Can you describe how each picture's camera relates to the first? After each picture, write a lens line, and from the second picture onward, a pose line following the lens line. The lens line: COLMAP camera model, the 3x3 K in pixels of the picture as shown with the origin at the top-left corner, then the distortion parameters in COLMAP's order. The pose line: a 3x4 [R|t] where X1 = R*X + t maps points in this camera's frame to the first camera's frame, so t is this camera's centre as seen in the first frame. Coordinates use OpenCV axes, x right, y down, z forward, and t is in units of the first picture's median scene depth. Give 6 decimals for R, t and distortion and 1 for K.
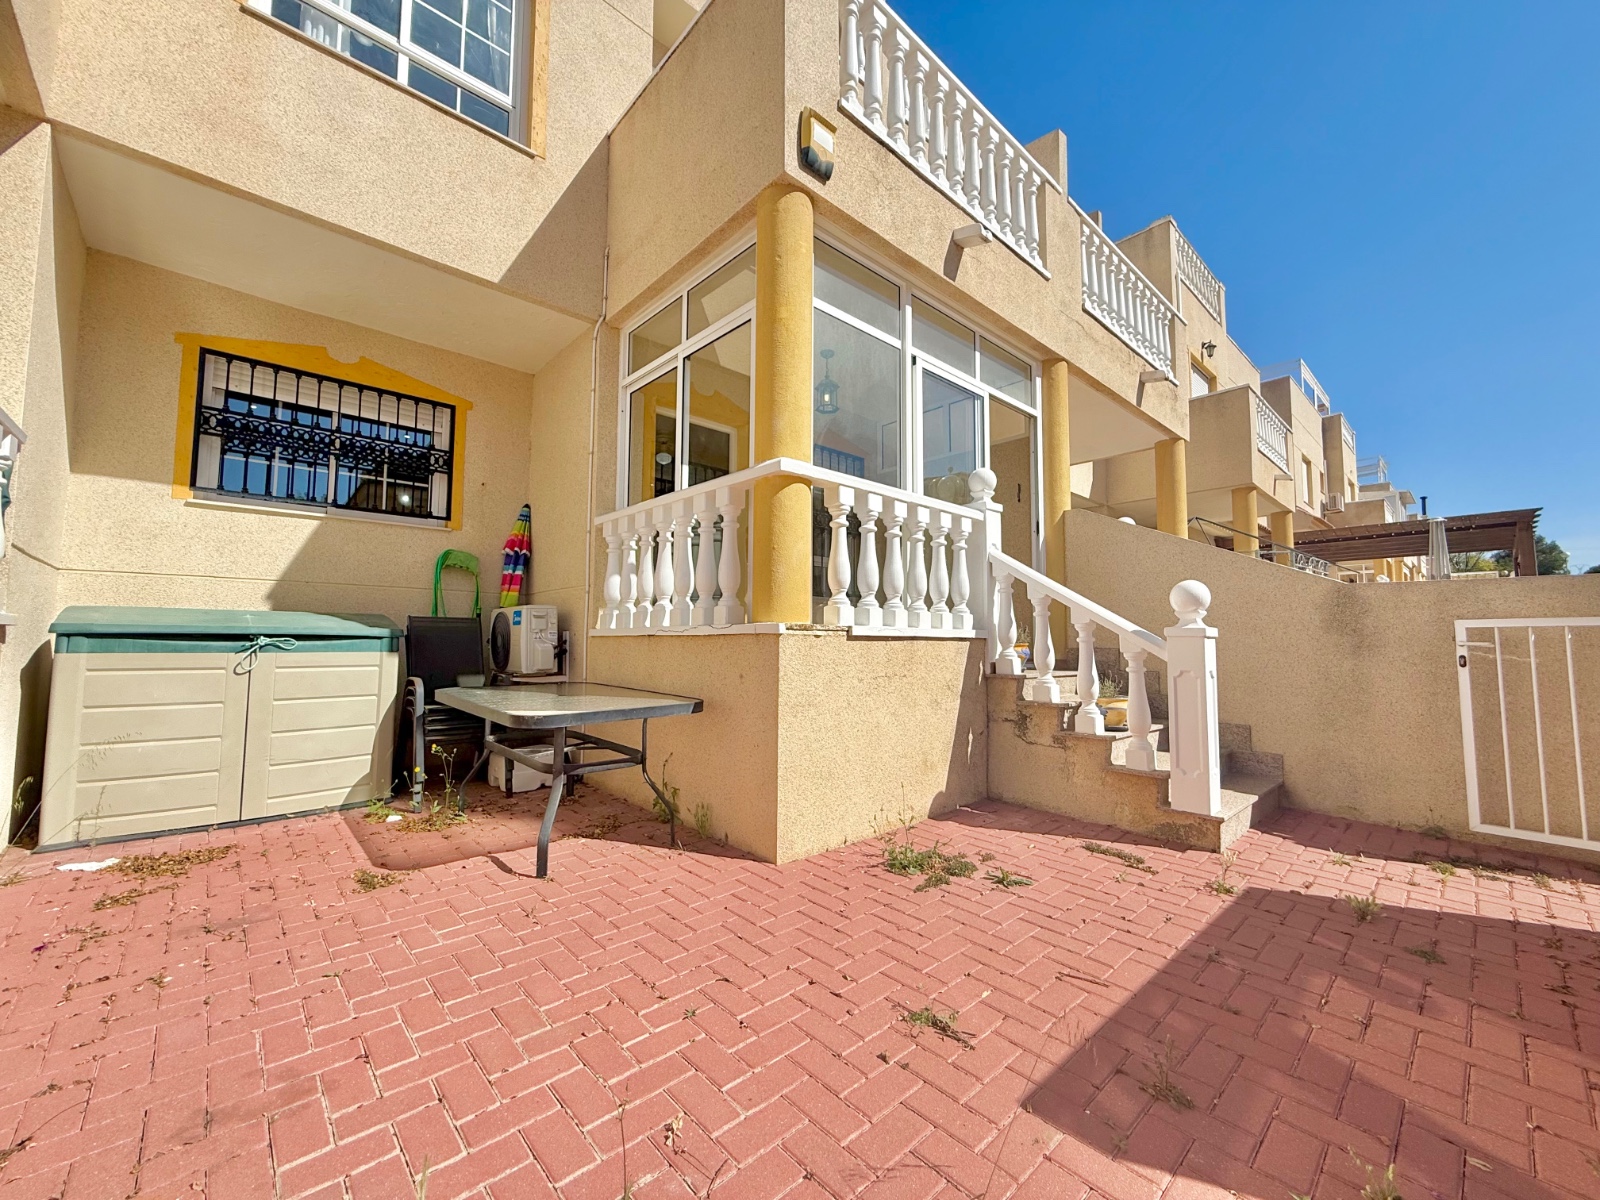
lens RADIAL K [[638.0, 0, 798.4], [0, 638.0, 600.6], [0, 0, 1]] dist [-0.000587, 0.000837]
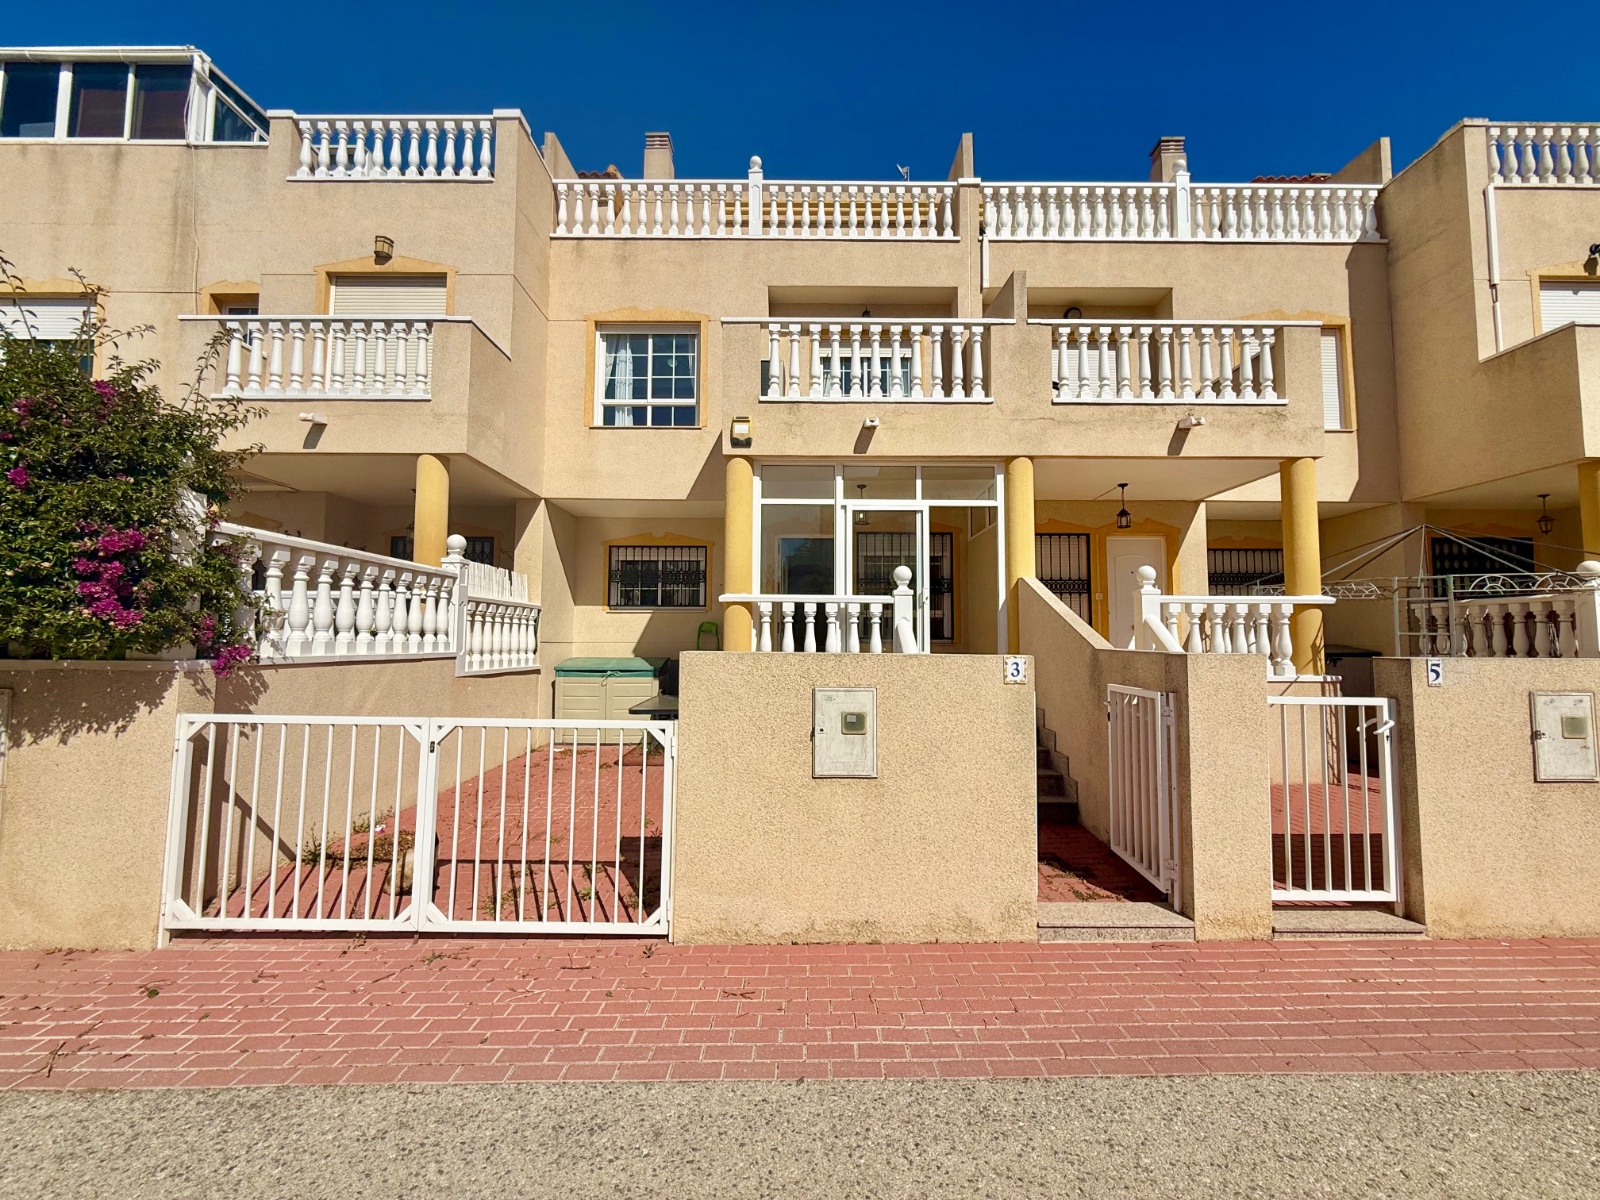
lens RADIAL K [[638.0, 0, 799.6], [0, 638.0, 601.1], [0, 0, 1]] dist [-0.000587, 0.000837]
pose [[0.736272, -0.044703, -0.675207, 1.182076], [0.046369, 0.998803, -0.015565, -0.120965], [0.675095, -0.019849, 0.737464, -0.277296]]
